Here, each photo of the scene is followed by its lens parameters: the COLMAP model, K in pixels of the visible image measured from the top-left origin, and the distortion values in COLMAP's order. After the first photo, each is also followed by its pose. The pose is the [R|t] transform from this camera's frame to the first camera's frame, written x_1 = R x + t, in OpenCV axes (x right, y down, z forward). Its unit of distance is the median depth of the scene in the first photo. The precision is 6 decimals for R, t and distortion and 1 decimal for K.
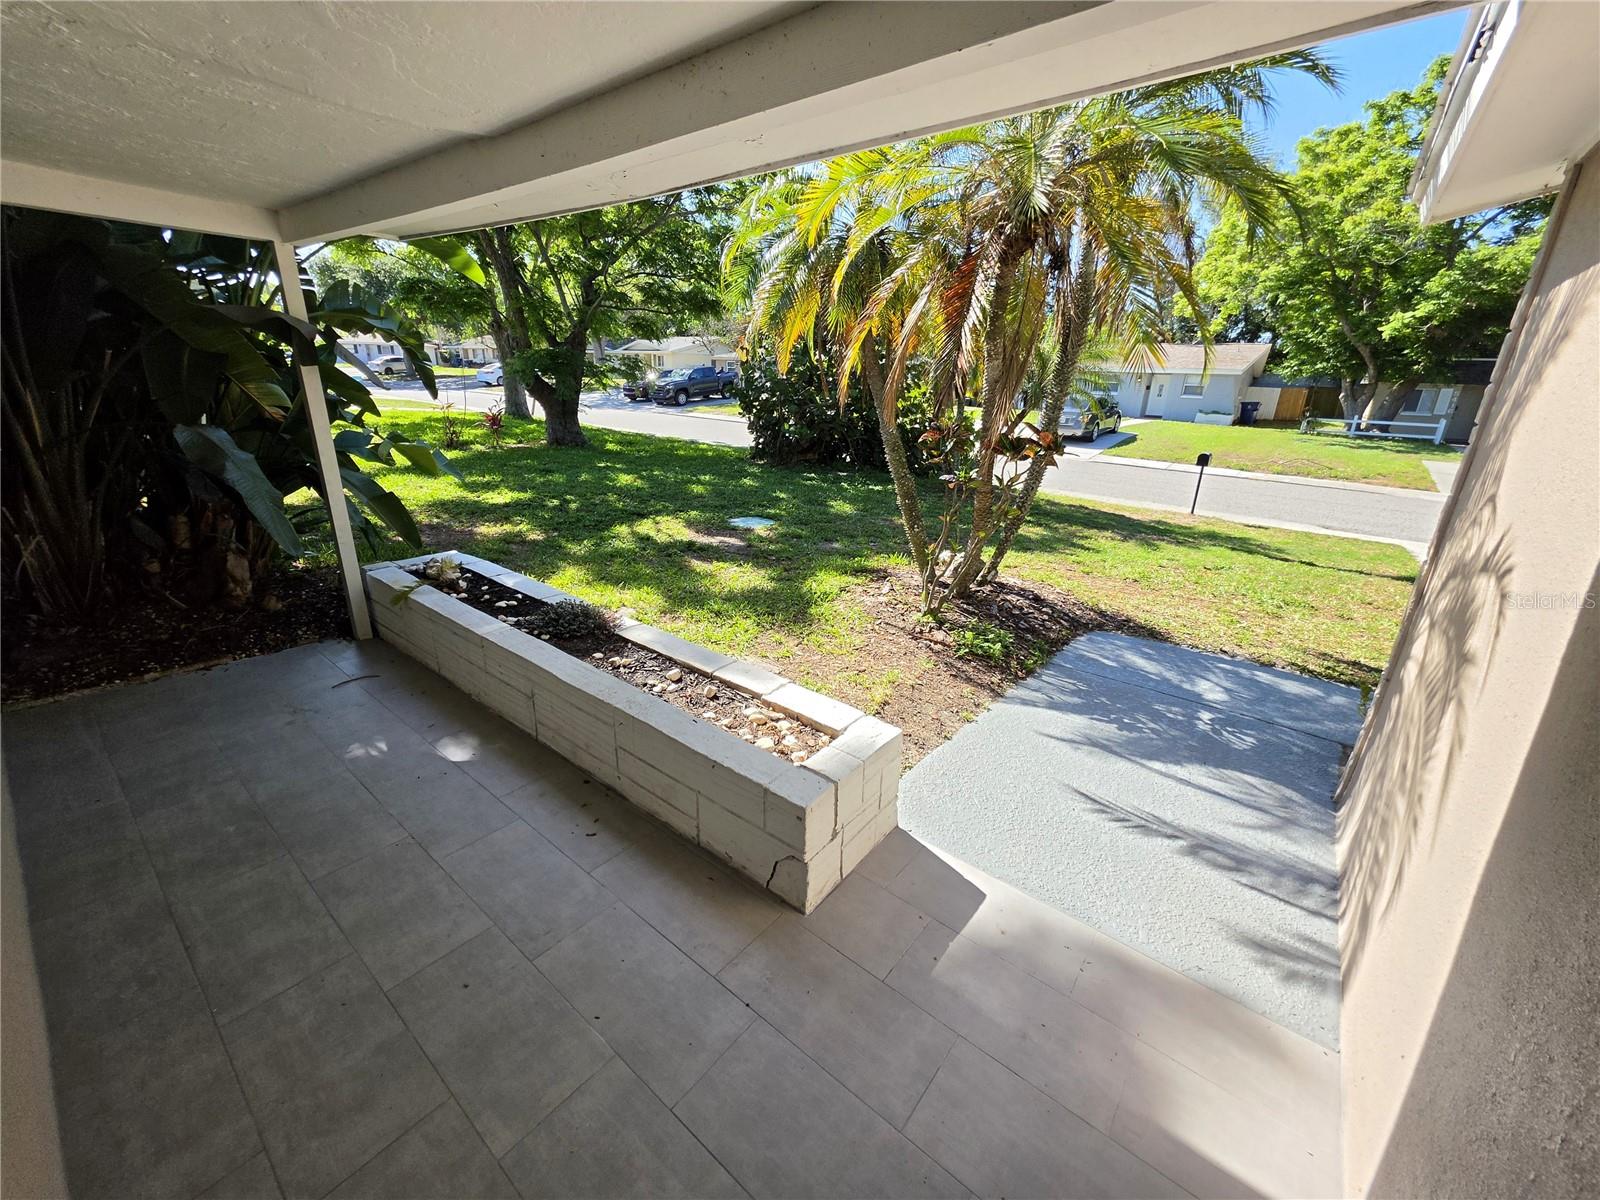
lens RADIAL K [[637.0, 0, 796.0], [0, 637.0, 592.3], [0, 0, 1]] dist [-0.001578, -0.000164]
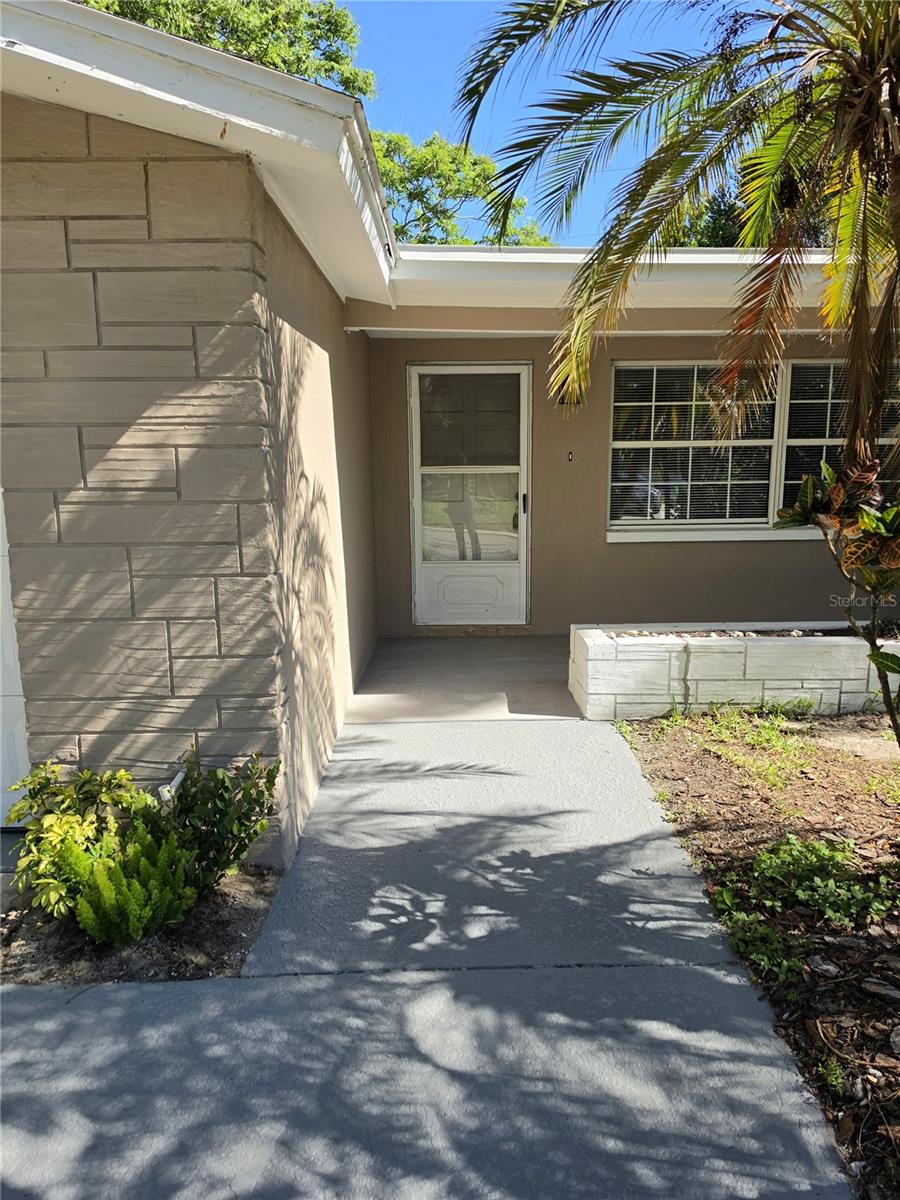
lens RADIAL K [[827.1, 0, 452.7], [0, 827.1, 603.4], [0, 0, 1]] dist [0.059042, -0.060300]
pose [[-0.777369, 0.065000, -0.625677, 1.148476], [-0.232729, 0.894351, 0.382064, -0.384866], [0.584409, 0.442618, -0.680114, 1.472284]]
